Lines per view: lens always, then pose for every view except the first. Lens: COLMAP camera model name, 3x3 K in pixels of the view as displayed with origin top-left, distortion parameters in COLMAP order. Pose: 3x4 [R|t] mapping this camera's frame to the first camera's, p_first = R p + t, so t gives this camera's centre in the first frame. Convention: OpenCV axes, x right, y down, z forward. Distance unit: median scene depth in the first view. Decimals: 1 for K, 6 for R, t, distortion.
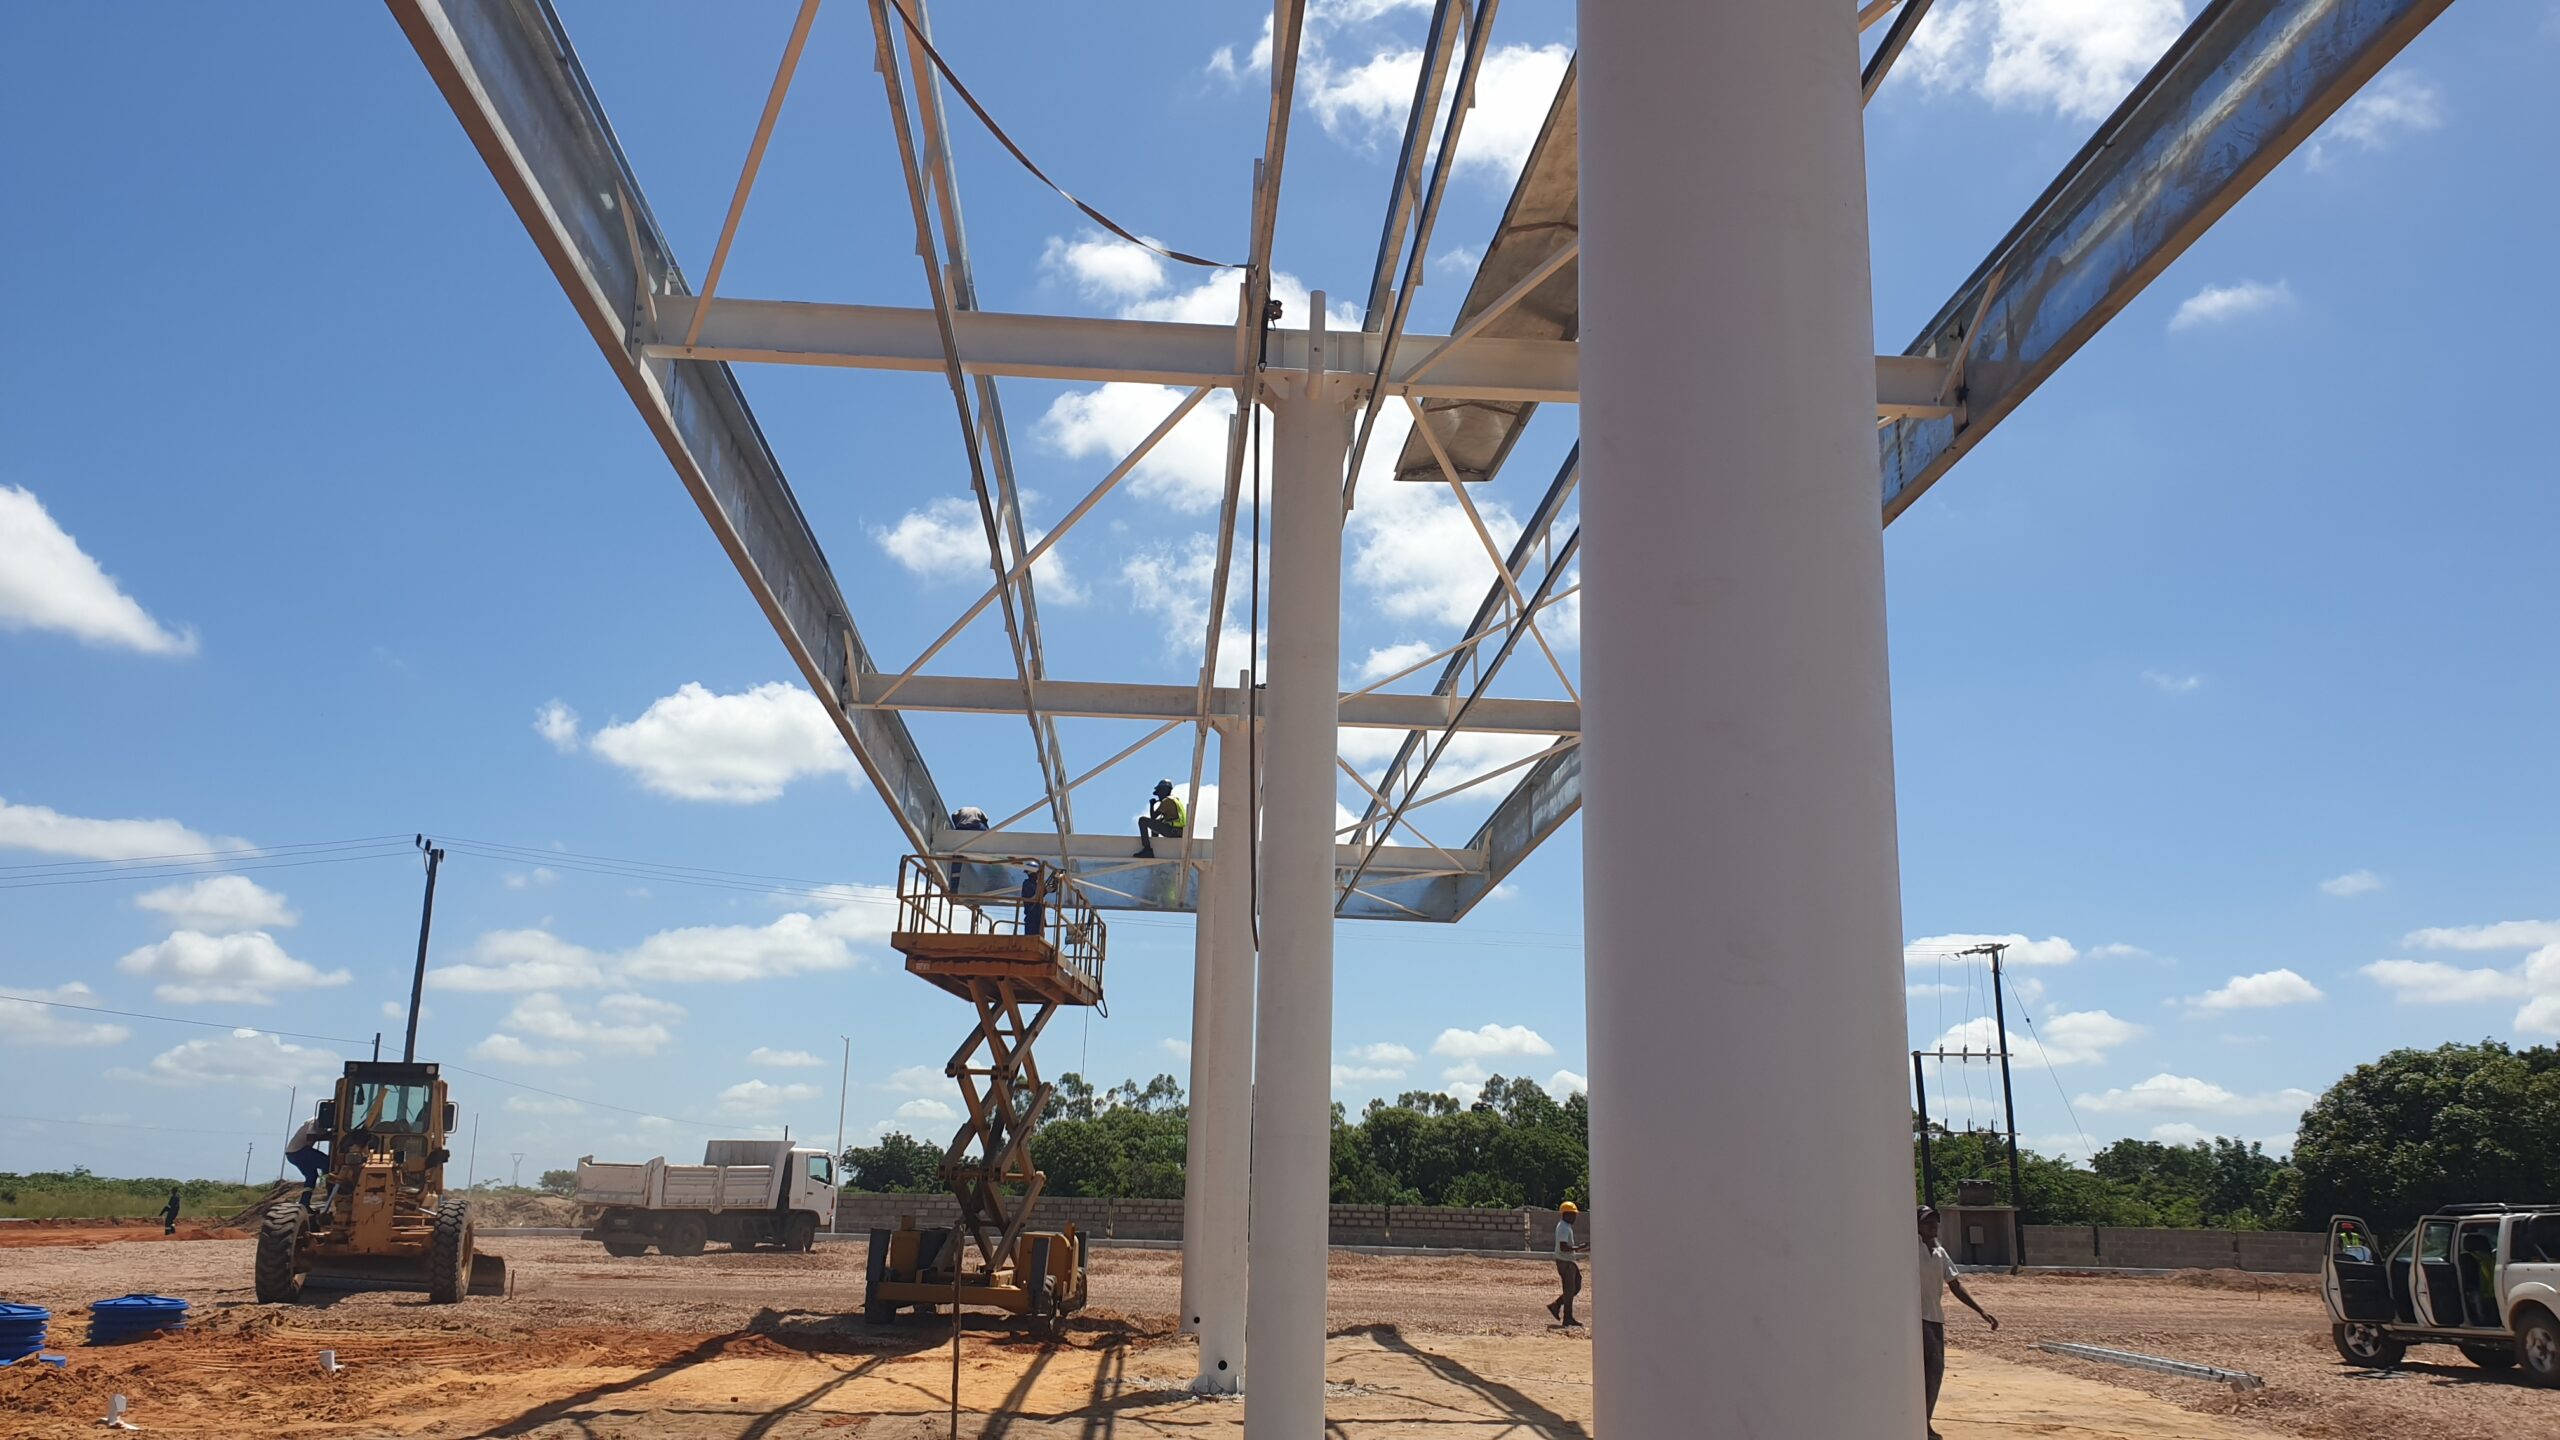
lens RADIAL K [[1986.5, 0, 1280.0], [0, 1986.5, 720.0], [0, 0, 1]] dist [0.000180, 0.000144]
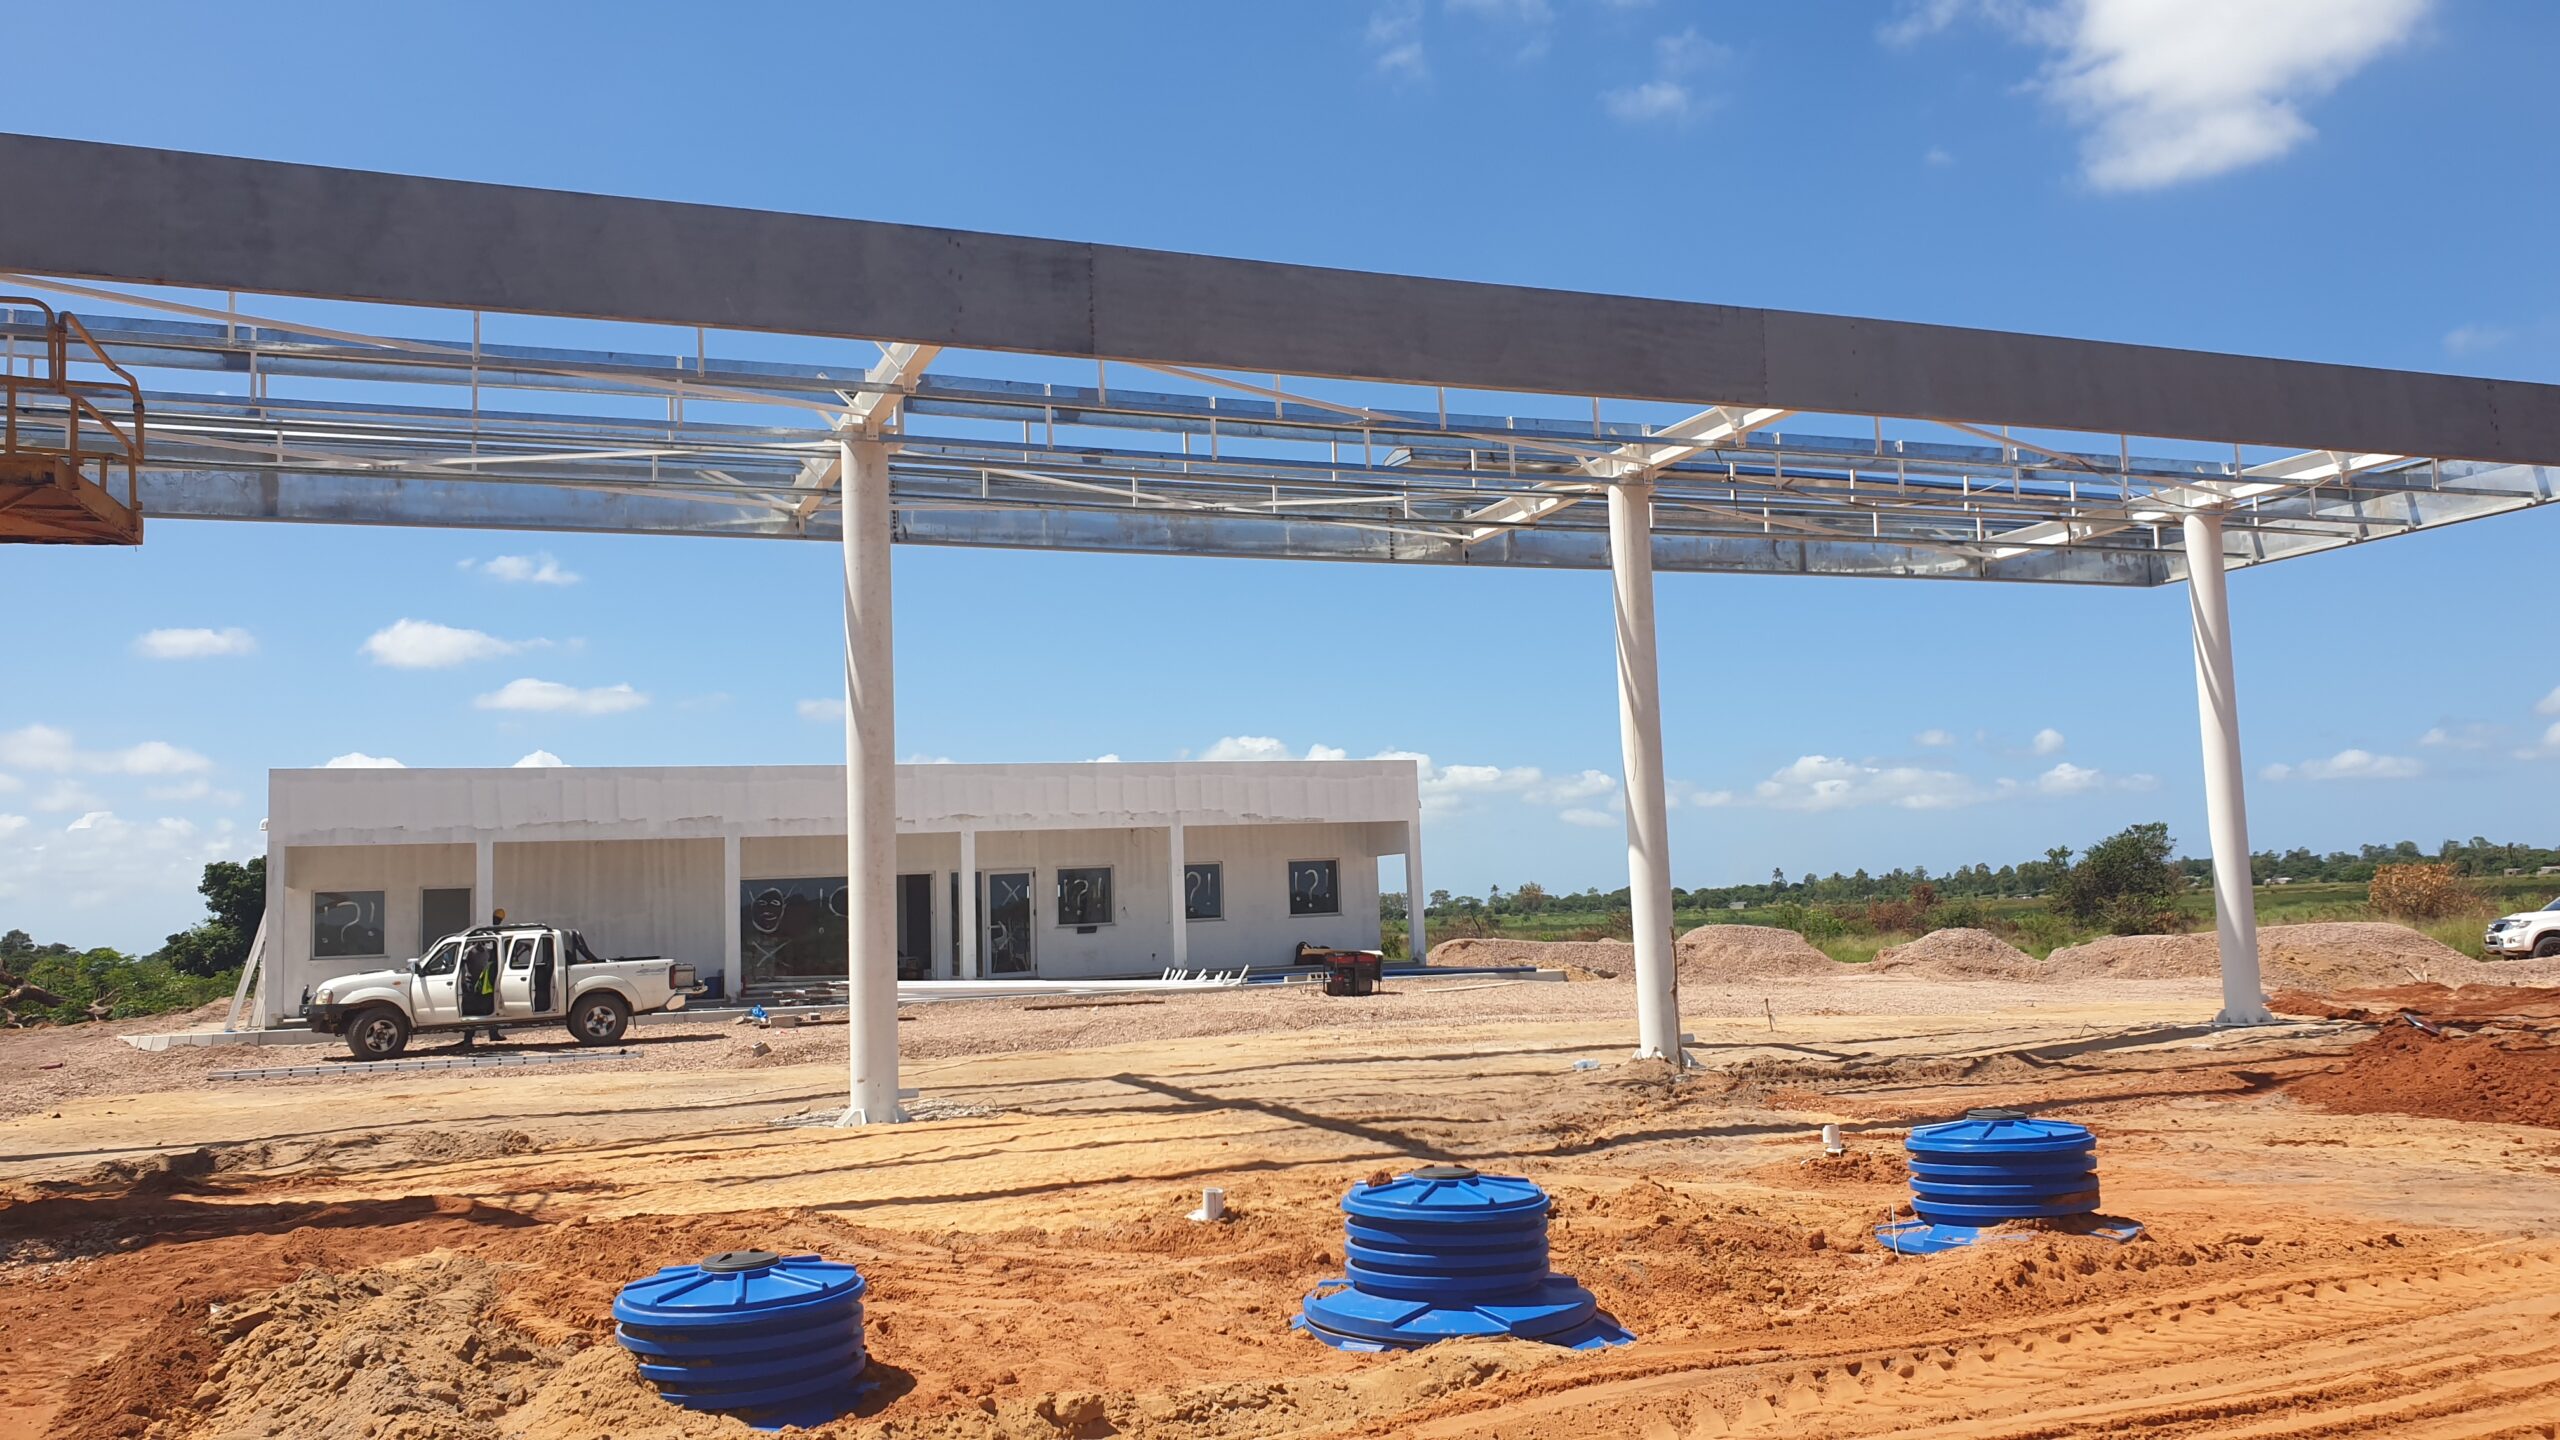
lens RADIAL K [[1913.7, 0, 1280.0], [0, 1913.7, 720.0], [0, 0, 1]] dist [0.001768, -0.000786]
pose [[-0.315337, 0.085324, 0.945136, -0.283451], [-0.200182, 0.967558, -0.154137, 0.076122], [-0.927626, -0.237804, -0.288026, 0.340889]]
